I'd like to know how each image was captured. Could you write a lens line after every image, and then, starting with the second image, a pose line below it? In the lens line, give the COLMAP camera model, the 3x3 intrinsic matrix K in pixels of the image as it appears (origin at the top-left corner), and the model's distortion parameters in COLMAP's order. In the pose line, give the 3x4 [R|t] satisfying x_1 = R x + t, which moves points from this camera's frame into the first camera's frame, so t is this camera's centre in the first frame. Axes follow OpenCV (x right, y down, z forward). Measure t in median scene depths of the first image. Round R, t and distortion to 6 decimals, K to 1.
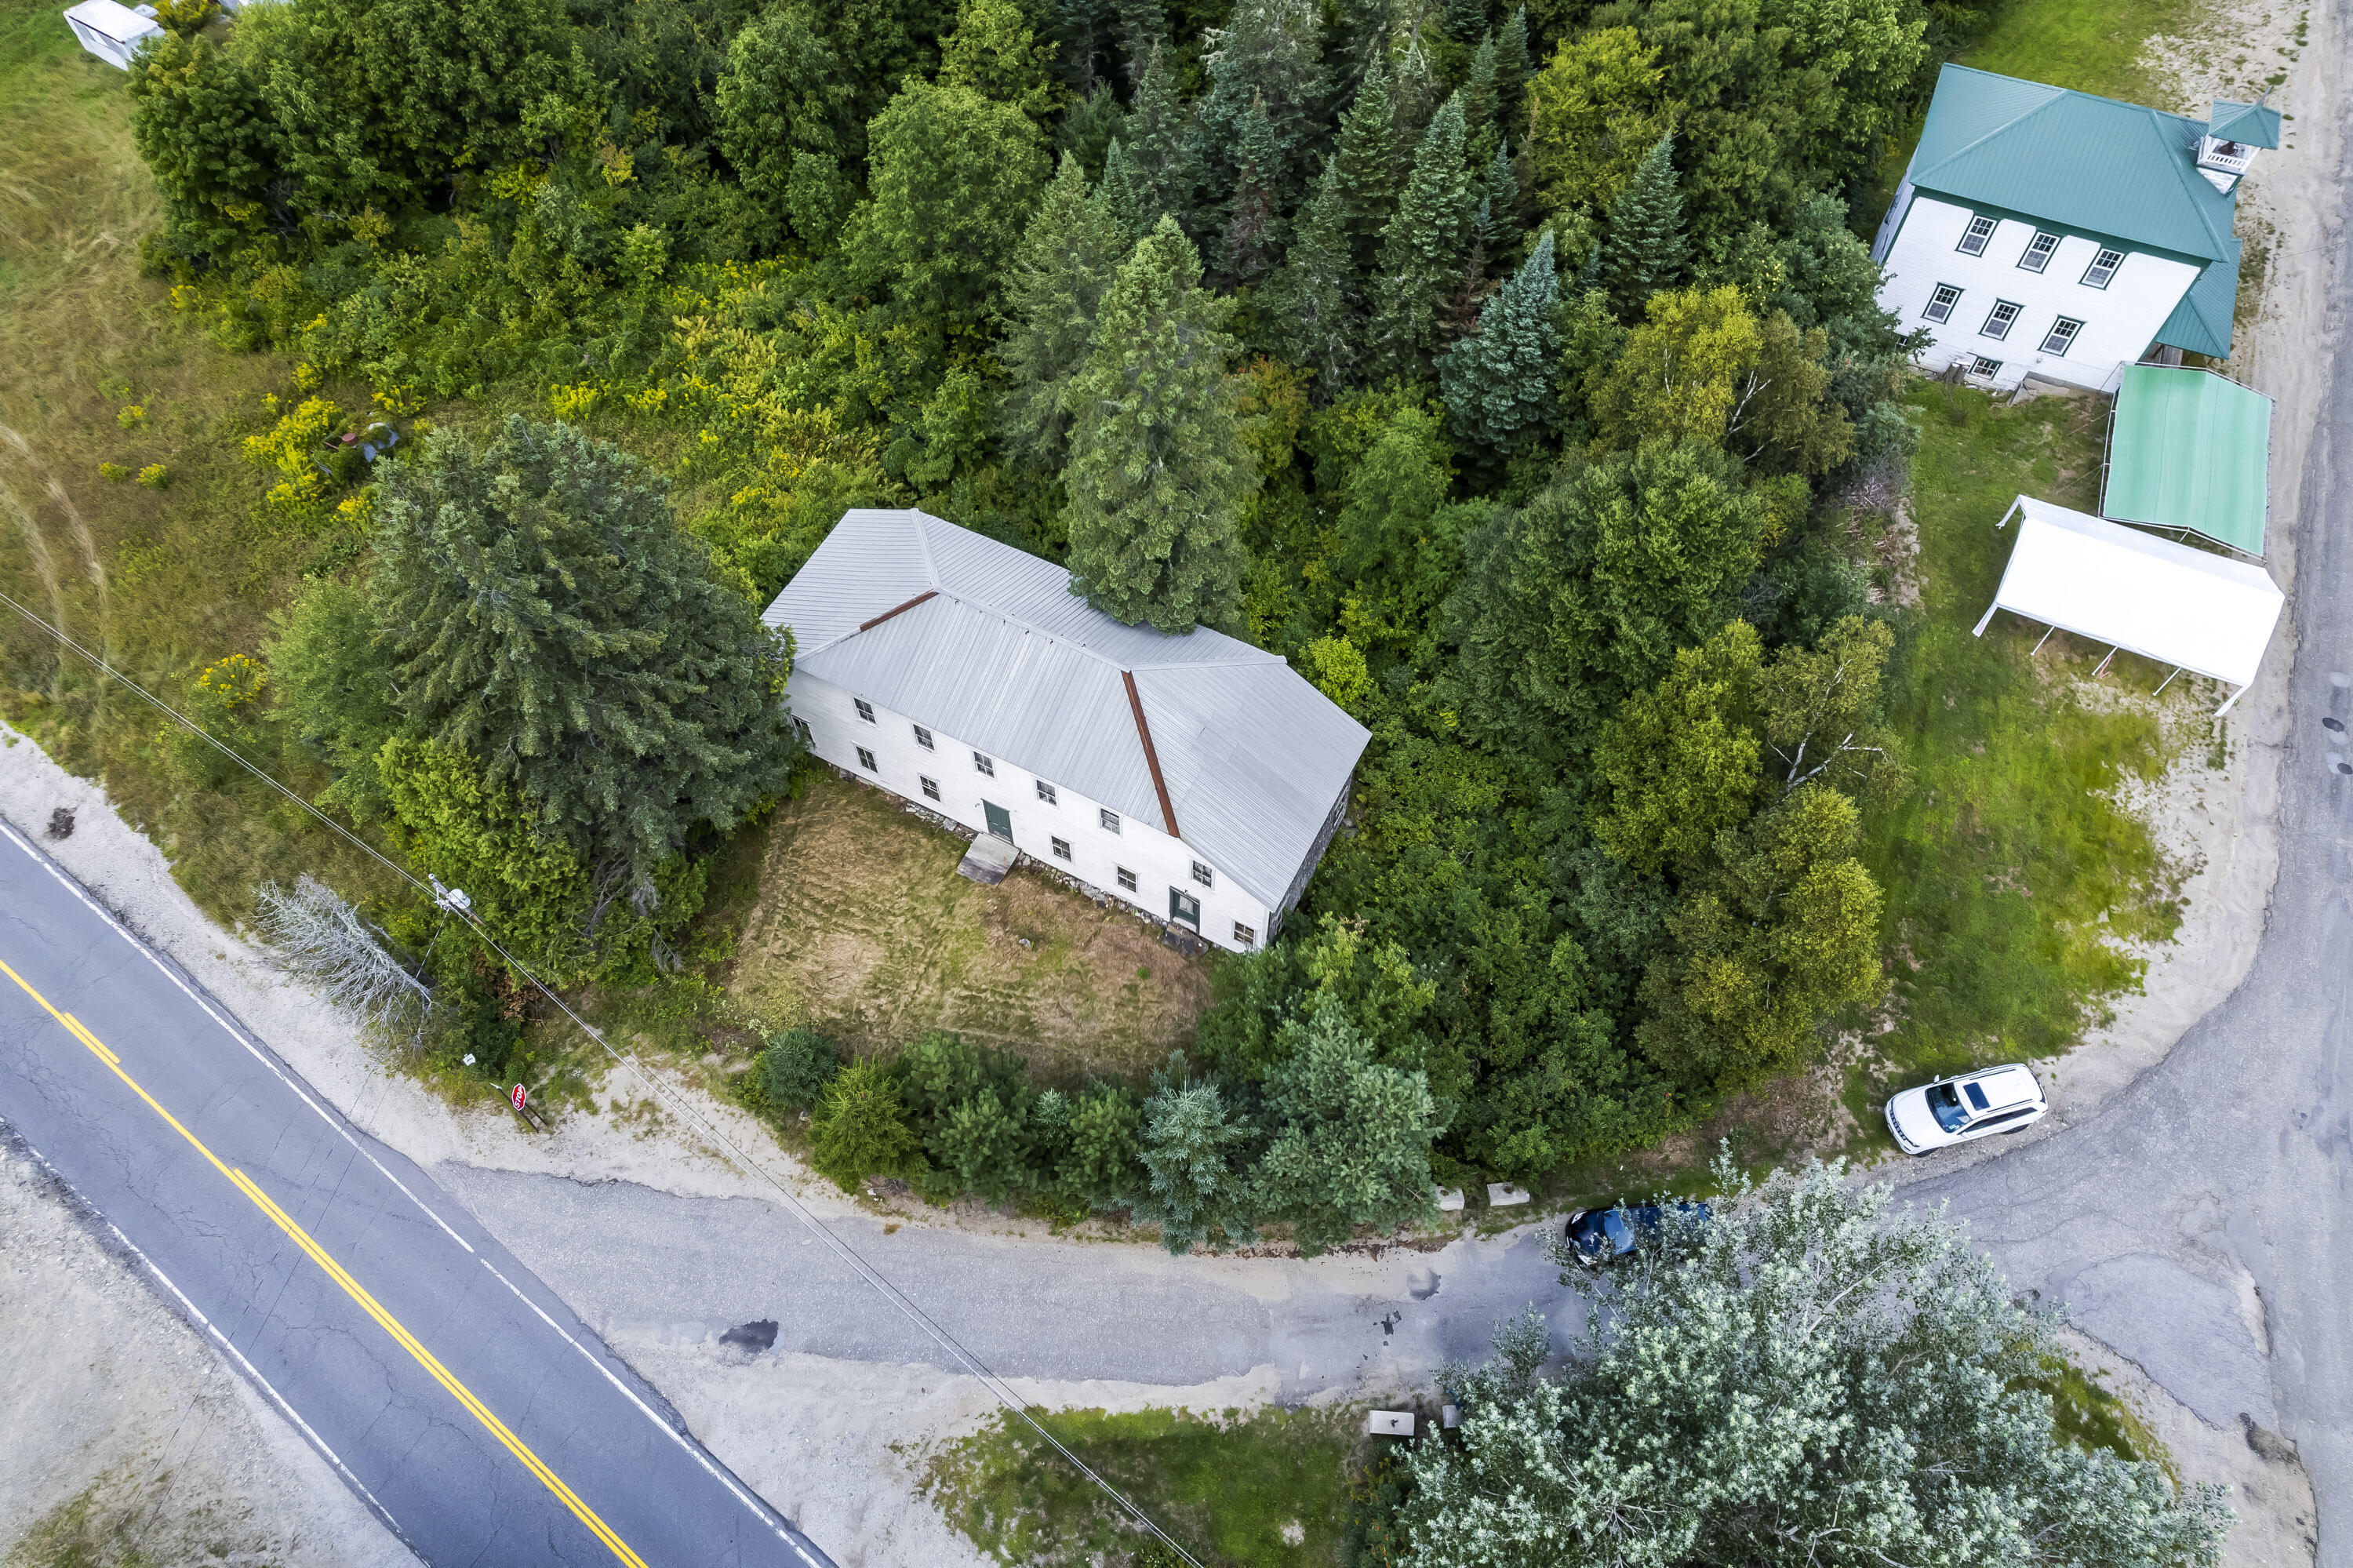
lens RADIAL K [[1443.0, 0, 1176.5], [0, 1443.0, 784.0], [0, 0, 1]] dist [-0.006951, -0.001150]
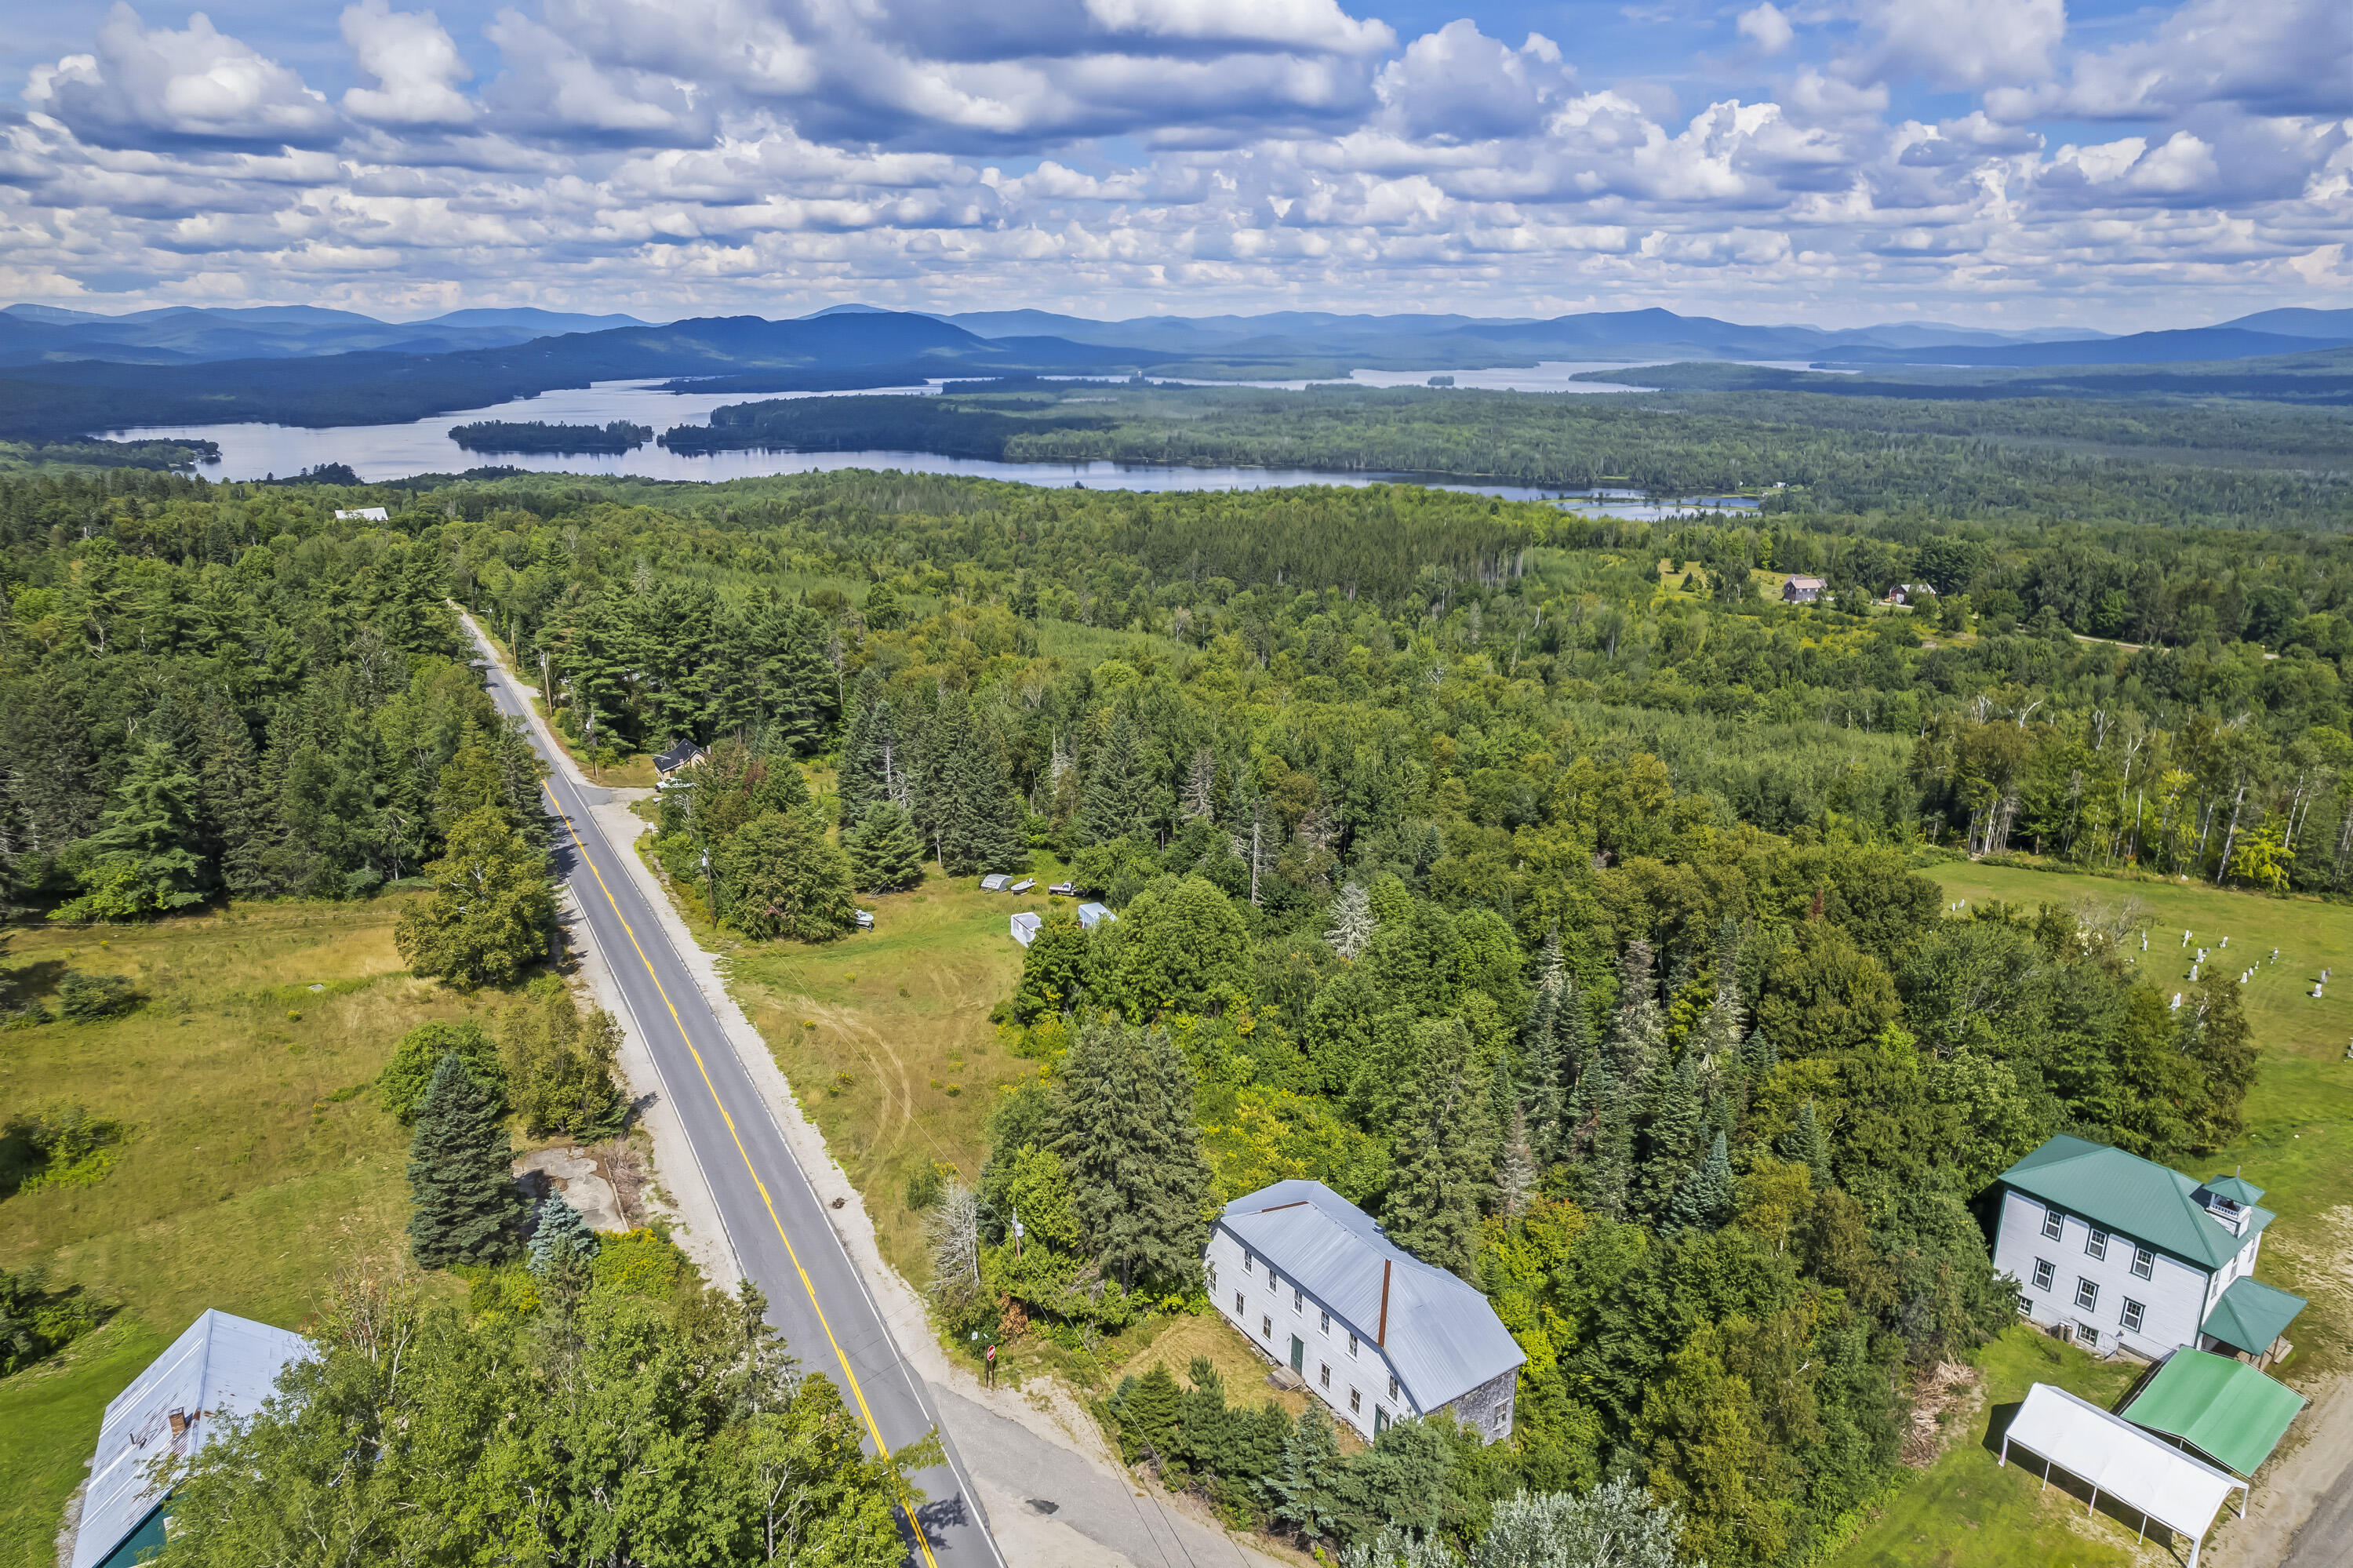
lens RADIAL K [[1577.4, 0, 1176.5], [0, 1577.4, 784.0], [0, 0, 1]] dist [0.000037, 0.001399]
pose [[0.881353, 0.142947, -0.450315, 0.435315], [-0.409144, 0.707553, -0.576169, 0.609228], [0.236260, 0.692051, 0.682090, -0.641526]]
